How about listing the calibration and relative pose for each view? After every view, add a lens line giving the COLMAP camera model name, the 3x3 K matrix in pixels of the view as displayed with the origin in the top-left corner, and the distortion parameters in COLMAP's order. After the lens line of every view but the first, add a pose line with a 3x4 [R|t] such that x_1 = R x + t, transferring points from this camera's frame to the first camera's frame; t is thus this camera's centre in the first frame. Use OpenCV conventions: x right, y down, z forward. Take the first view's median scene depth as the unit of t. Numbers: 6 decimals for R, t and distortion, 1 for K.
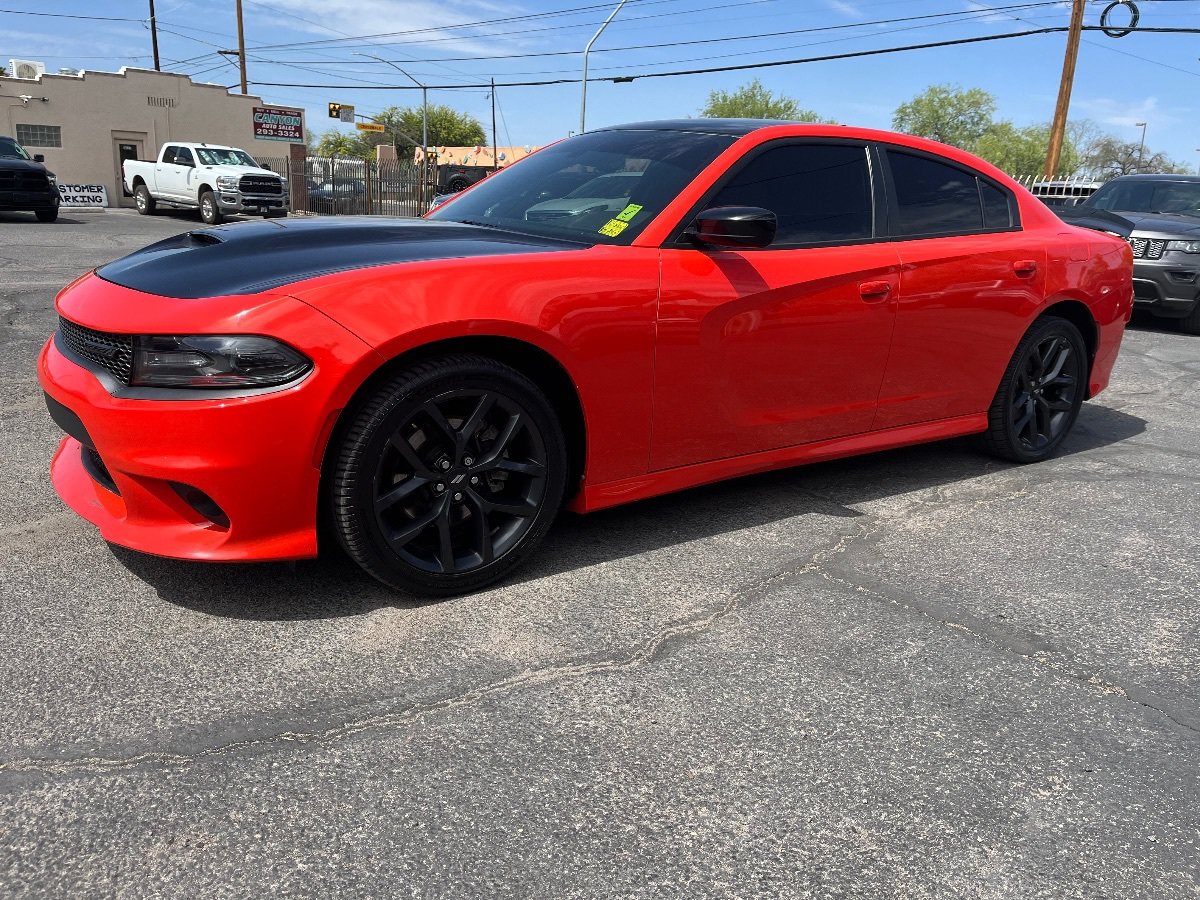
lens RADIAL K [[911.1, 0, 612.6], [0, 911.1, 445.0], [0, 0, 1]] dist [0.067782, -0.108231]
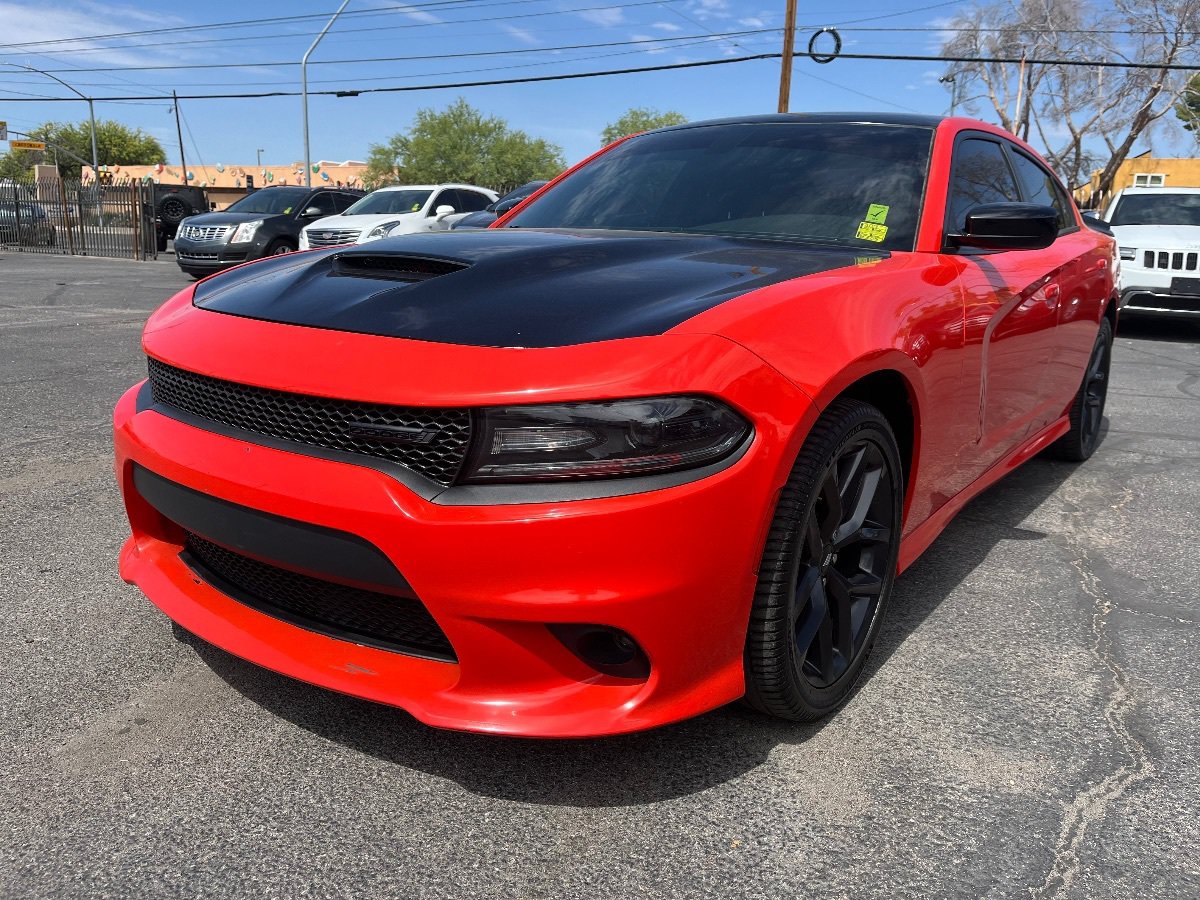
lens RADIAL K [[911.1, 0, 612.6], [0, 911.1, 445.0], [0, 0, 1]] dist [0.067782, -0.108231]
pose [[0.949644, -0.093187, 0.299153, -0.049663], [0.099077, 0.995069, -0.004548, -0.006453], [-0.297254, 0.033959, 0.954194, 0.028029]]
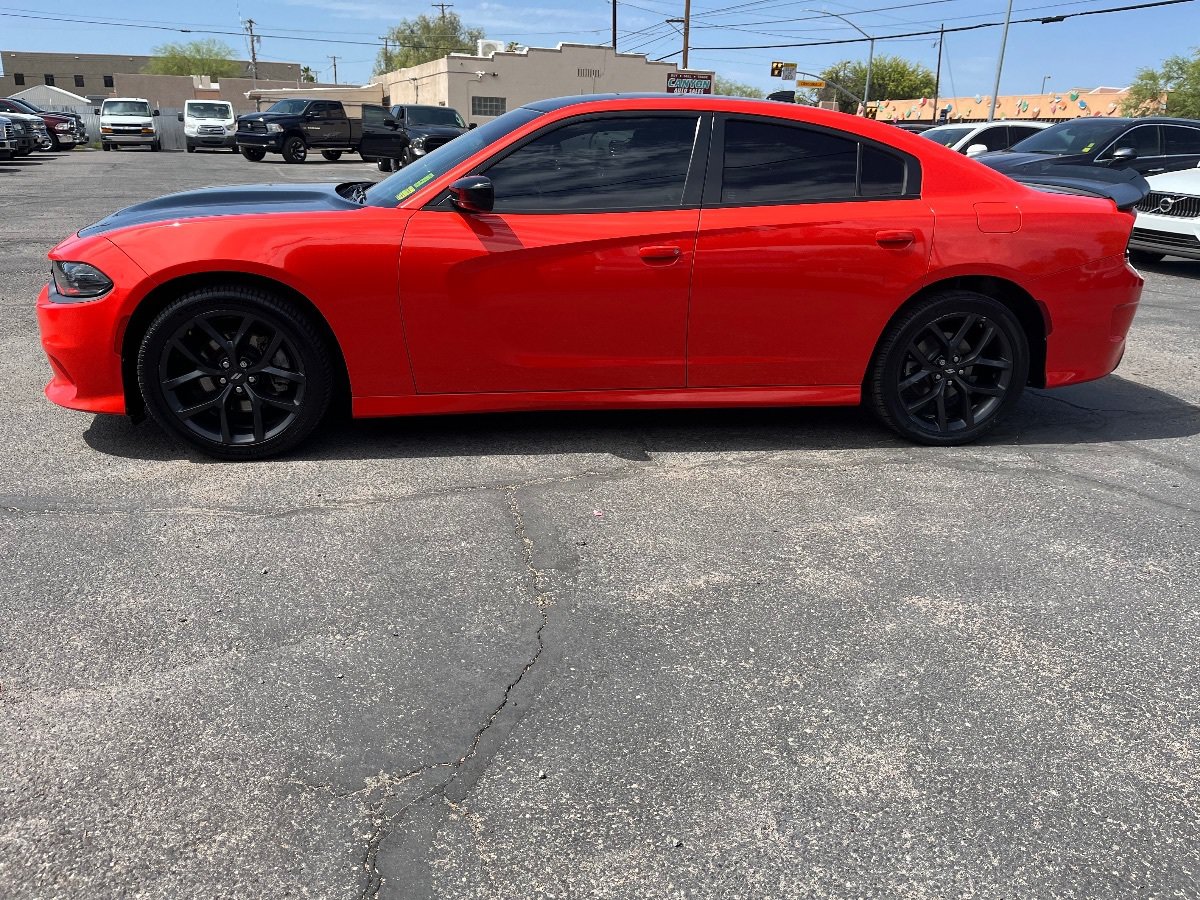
lens RADIAL K [[915.4, 0, 606.0], [0, 915.4, 444.5], [0, 0, 1]] dist [0.046575, -0.070240]
pose [[0.885165, 0.130033, -0.446737, 0.085788], [-0.111132, 0.991450, 0.068387, -0.001585], [0.451810, -0.010887, 0.892048, 0.000785]]
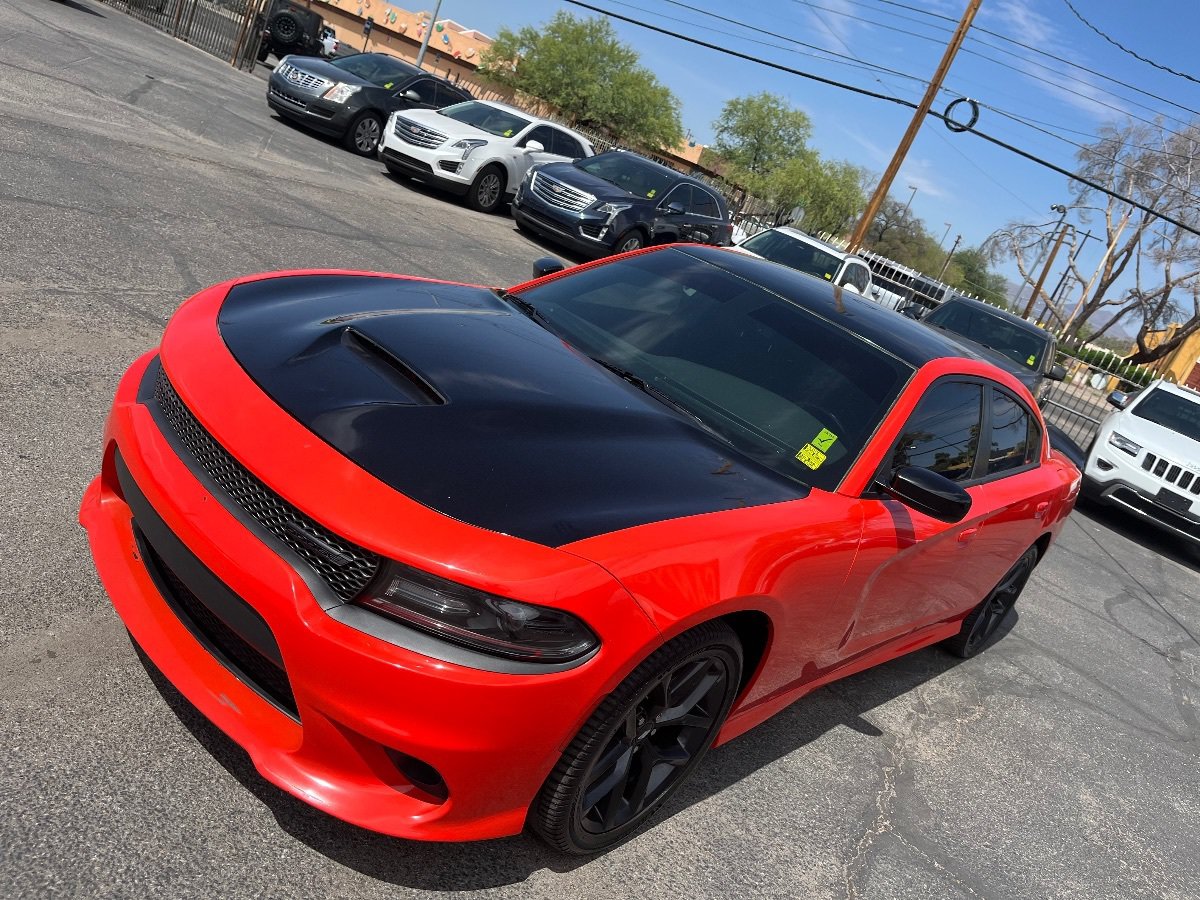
lens RADIAL K [[910.0, 0, 615.1], [0, 910.0, 459.3], [0, 0, 1]] dist [0.075859, -0.117966]
pose [[0.920464, 0.240567, 0.308016, -0.047847], [-0.272143, 0.960169, 0.063350, -0.024147], [-0.280507, -0.142136, 0.949270, 0.016423]]
